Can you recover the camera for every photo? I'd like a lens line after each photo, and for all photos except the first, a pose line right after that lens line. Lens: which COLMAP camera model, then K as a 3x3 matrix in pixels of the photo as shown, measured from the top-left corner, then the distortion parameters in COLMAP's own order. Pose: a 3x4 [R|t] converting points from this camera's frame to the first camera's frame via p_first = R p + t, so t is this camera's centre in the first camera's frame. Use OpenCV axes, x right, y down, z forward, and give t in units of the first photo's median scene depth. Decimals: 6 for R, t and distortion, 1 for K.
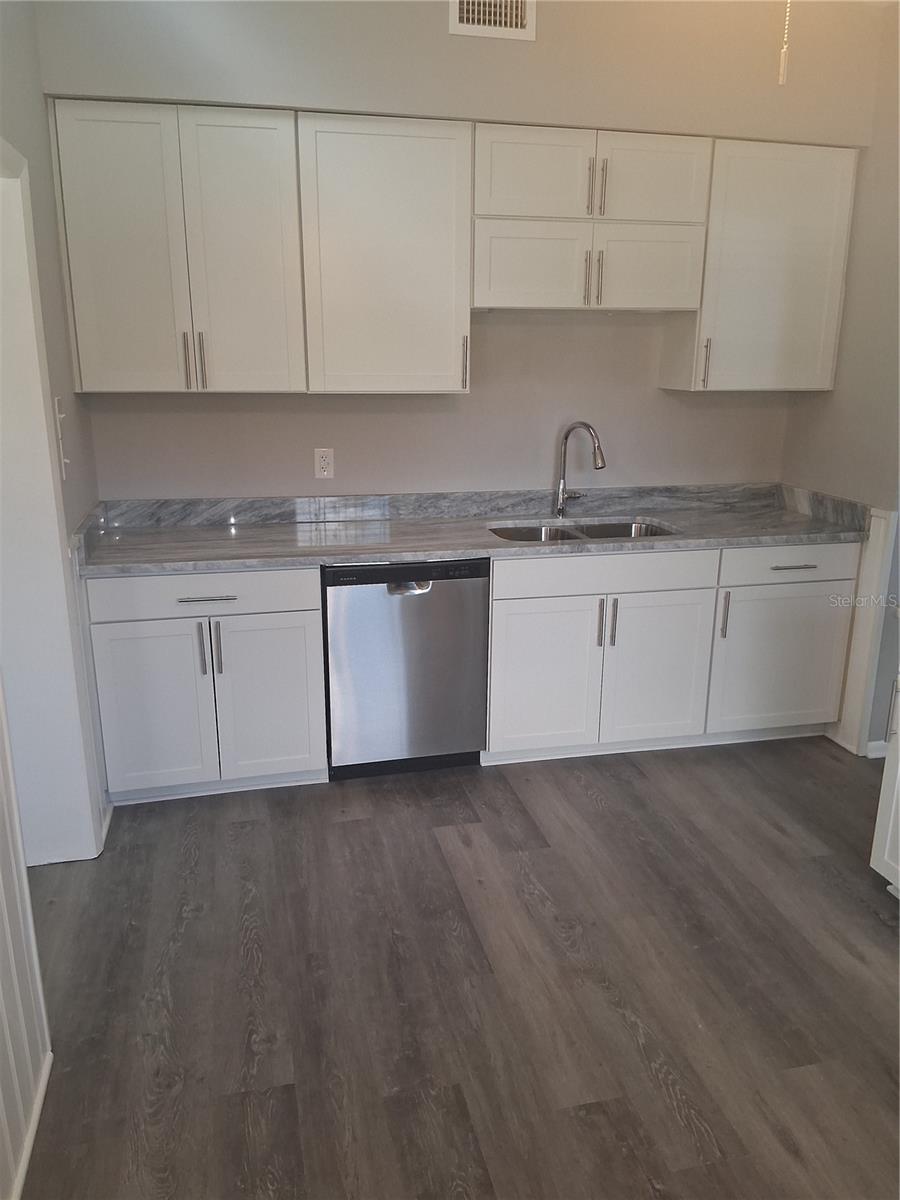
lens RADIAL K [[919.3, 0, 450.0], [0, 919.3, 600.0], [0, 0, 1]] dist [0.066376, -0.129589]
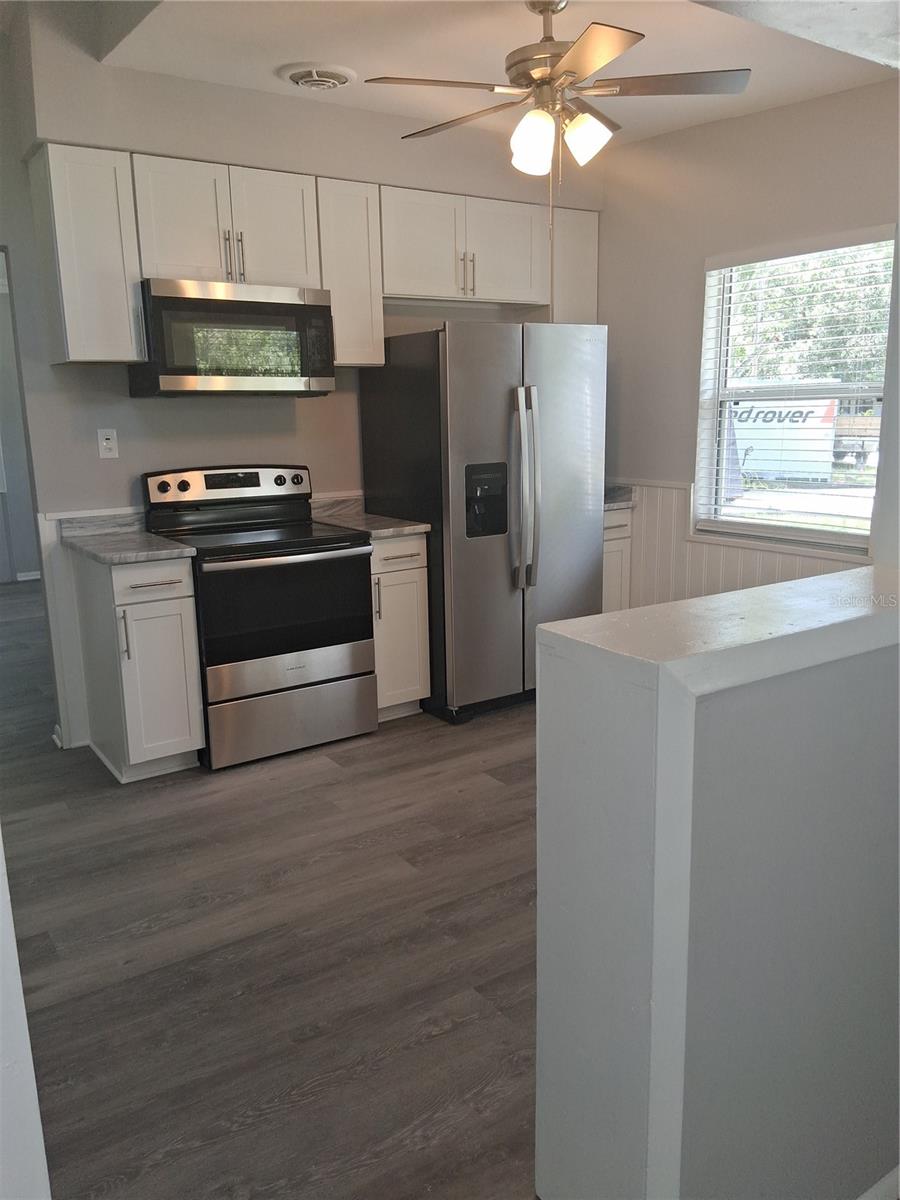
lens RADIAL K [[919.3, 0, 450.0], [0, 919.3, 600.0], [0, 0, 1]] dist [0.066376, -0.129589]
pose [[-0.359487, -0.194547, 0.912645, -1.000866], [0.276524, 0.911888, 0.303307, -0.221278], [-0.891237, 0.361404, -0.274015, 1.085182]]
